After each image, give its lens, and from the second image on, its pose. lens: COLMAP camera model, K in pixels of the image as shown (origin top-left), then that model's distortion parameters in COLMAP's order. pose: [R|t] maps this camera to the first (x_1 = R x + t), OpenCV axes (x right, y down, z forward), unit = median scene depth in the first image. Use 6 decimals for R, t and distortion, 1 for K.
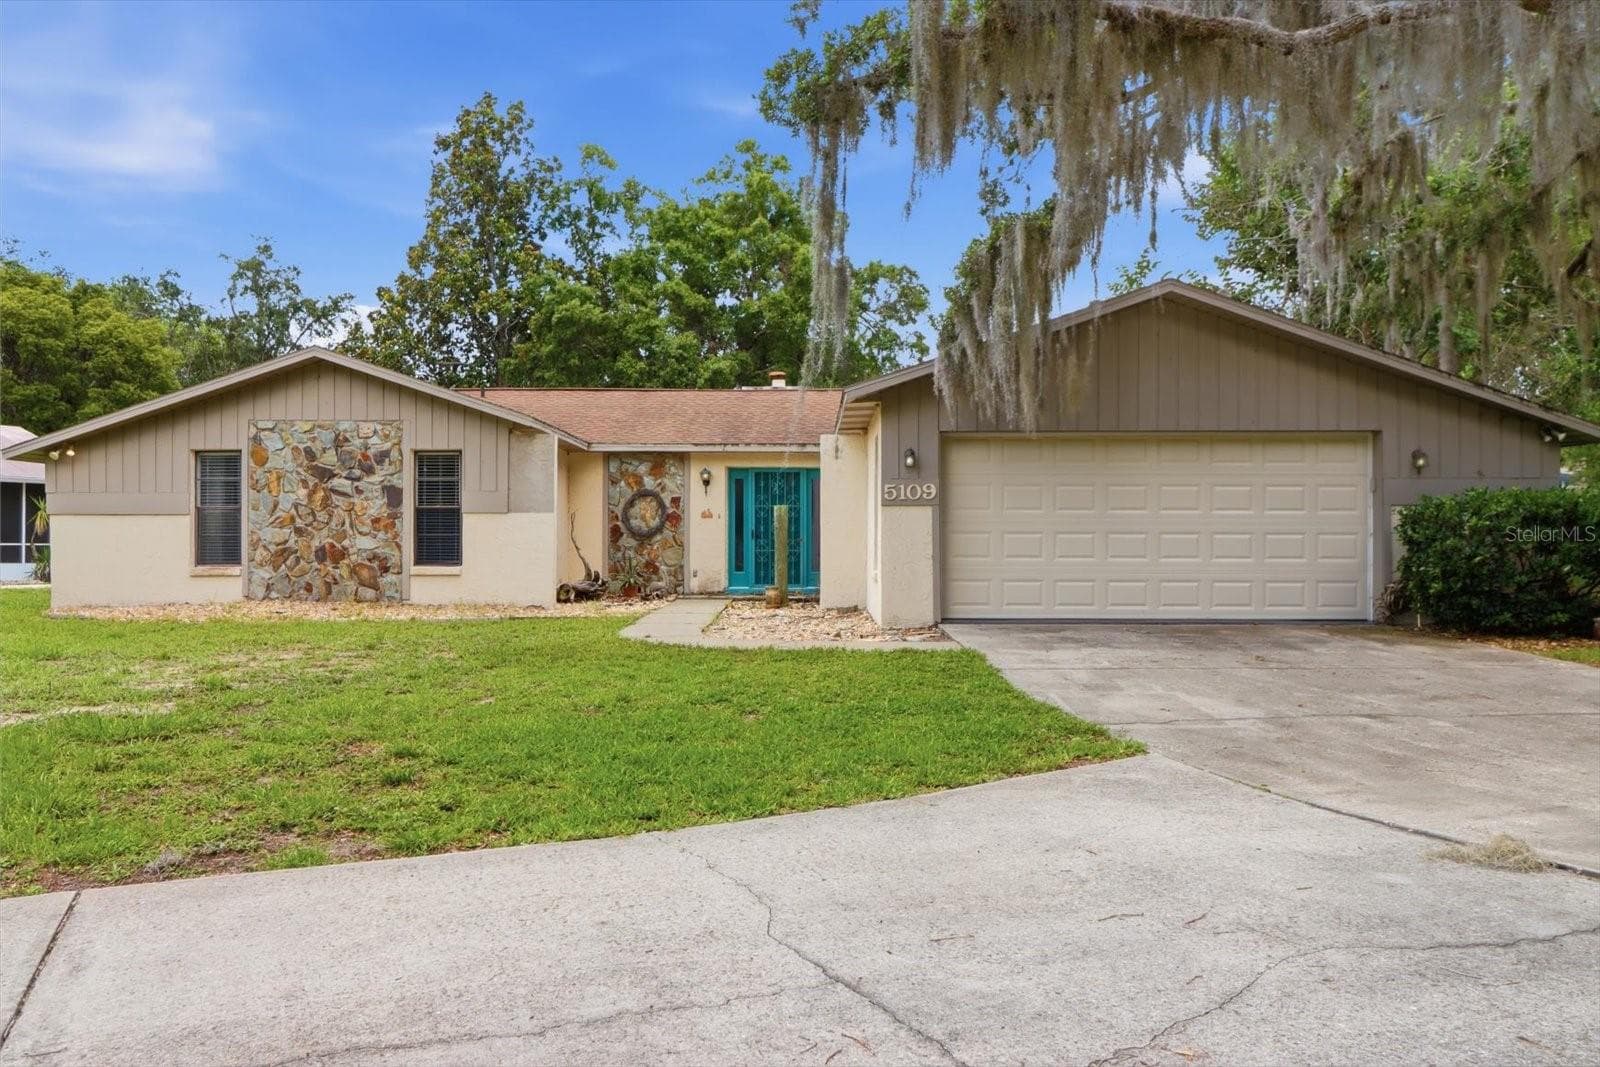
lens RADIAL K [[1104.4, 0, 804.1], [0, 1104.4, 549.7], [0, 0, 1]] dist [-0.017613, 0.005871]
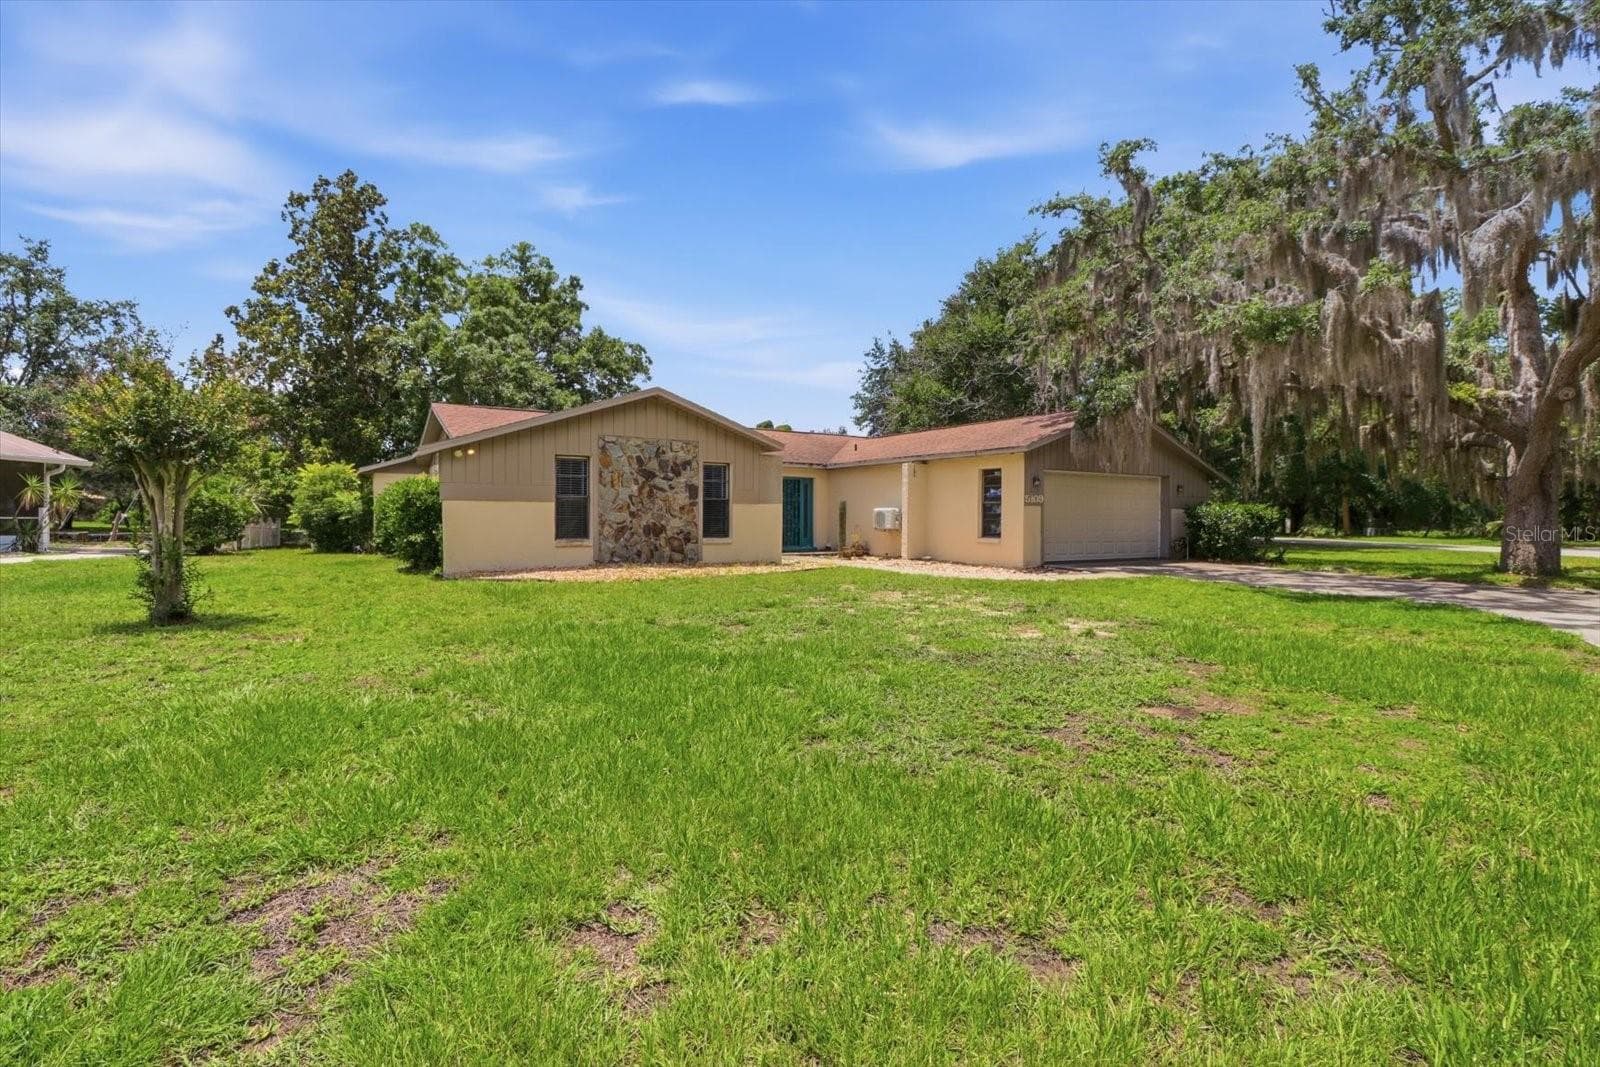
lens RADIAL K [[693.5, 0, 783.6], [0, 693.5, 540.3], [0, 0, 1]] dist [-0.026901, 0.000782]
pose [[0.870429, -0.009671, 0.492200, -0.731649], [-0.004520, 0.999608, 0.027634, -0.008831], [-0.492274, -0.026278, 0.870044, 0.115737]]
